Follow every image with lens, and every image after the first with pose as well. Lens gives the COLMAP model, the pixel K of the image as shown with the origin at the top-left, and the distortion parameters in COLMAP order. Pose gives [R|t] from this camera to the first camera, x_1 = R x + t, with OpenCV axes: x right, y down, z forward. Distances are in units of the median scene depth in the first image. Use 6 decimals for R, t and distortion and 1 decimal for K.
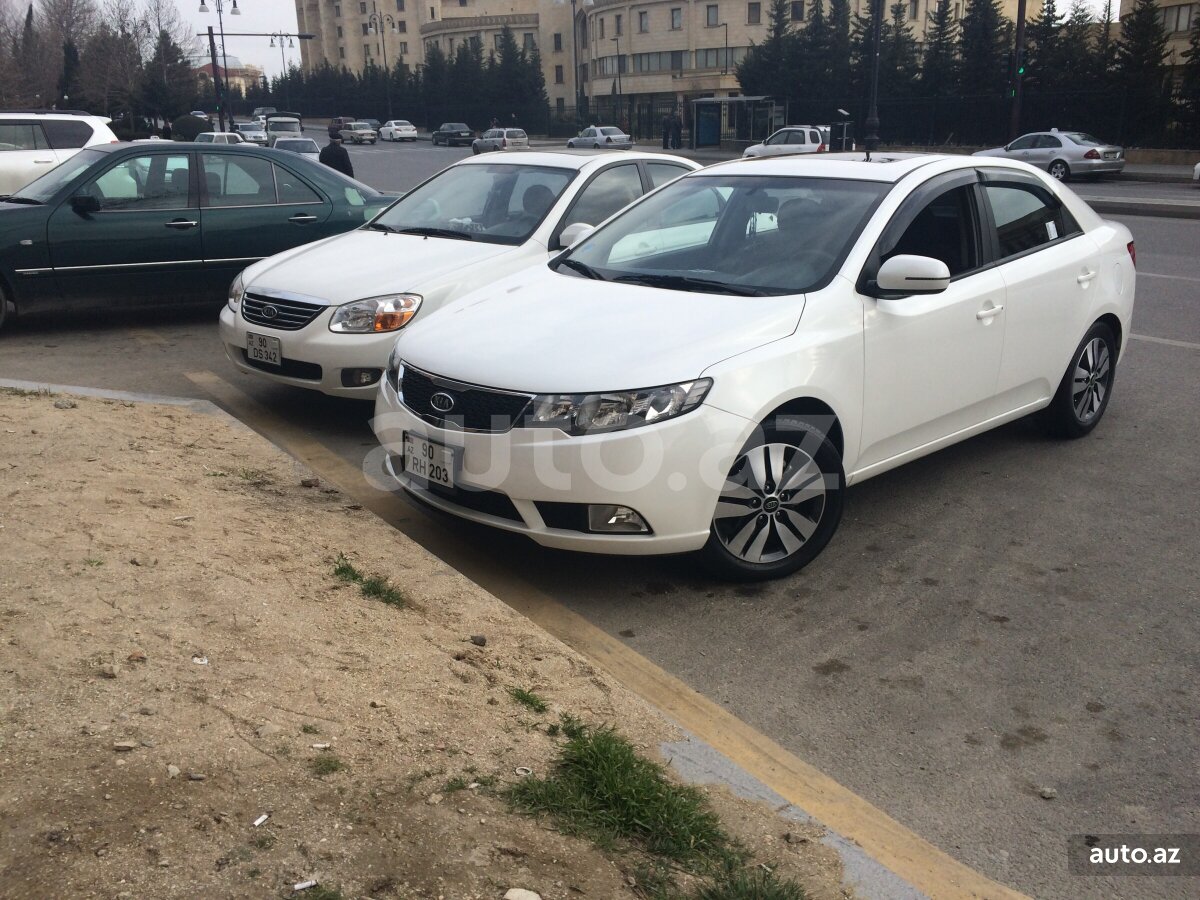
lens RADIAL K [[1057.9, 0, 600.0], [0, 1057.9, 450.0], [0, 0, 1]] dist [0.069961, -0.138263]
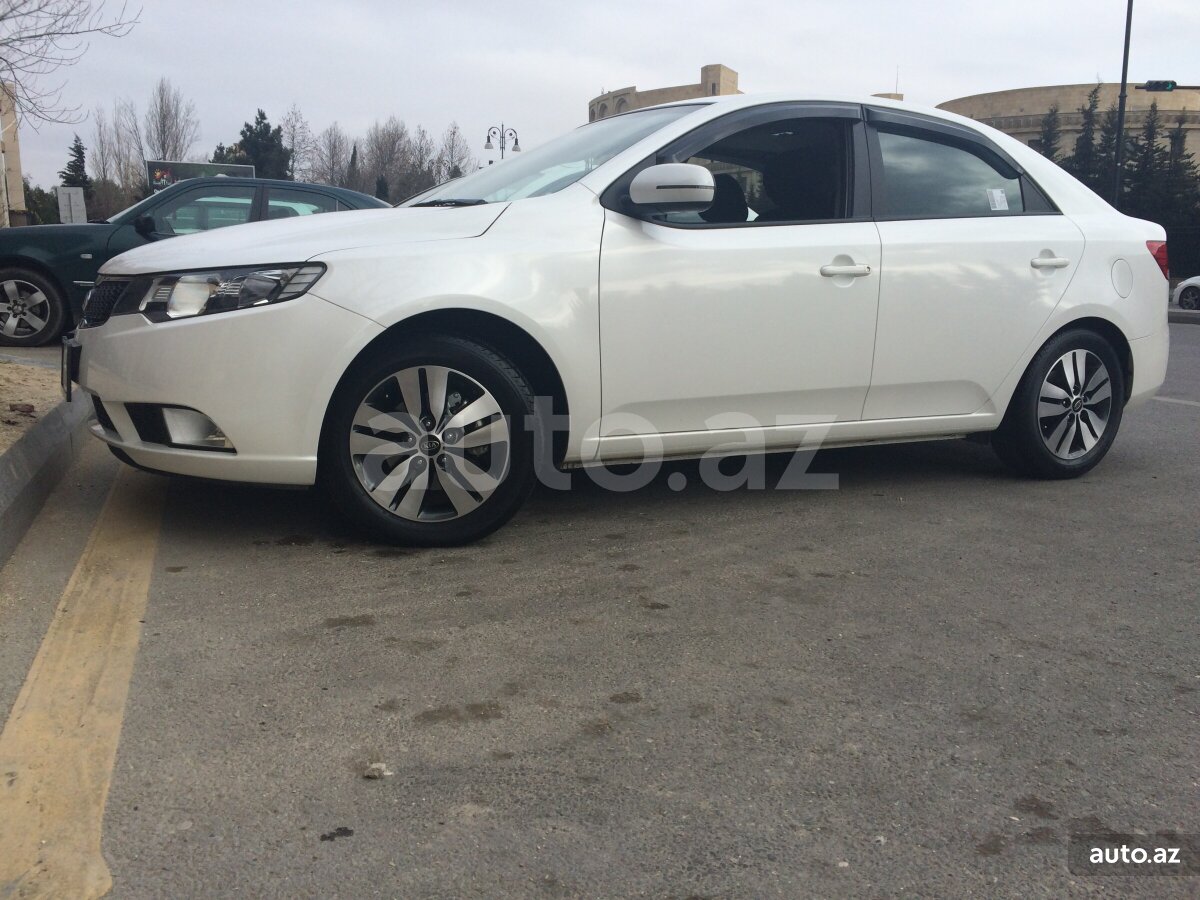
lens RADIAL K [[1057.9, 0, 600.0], [0, 1057.9, 450.0], [0, 0, 1]] dist [0.069961, -0.138263]
pose [[0.961530, 0.070940, -0.265382, 0.348314], [-0.106015, 0.987066, -0.120257, 0.096624], [0.253418, 0.143765, 0.956614, 0.195642]]
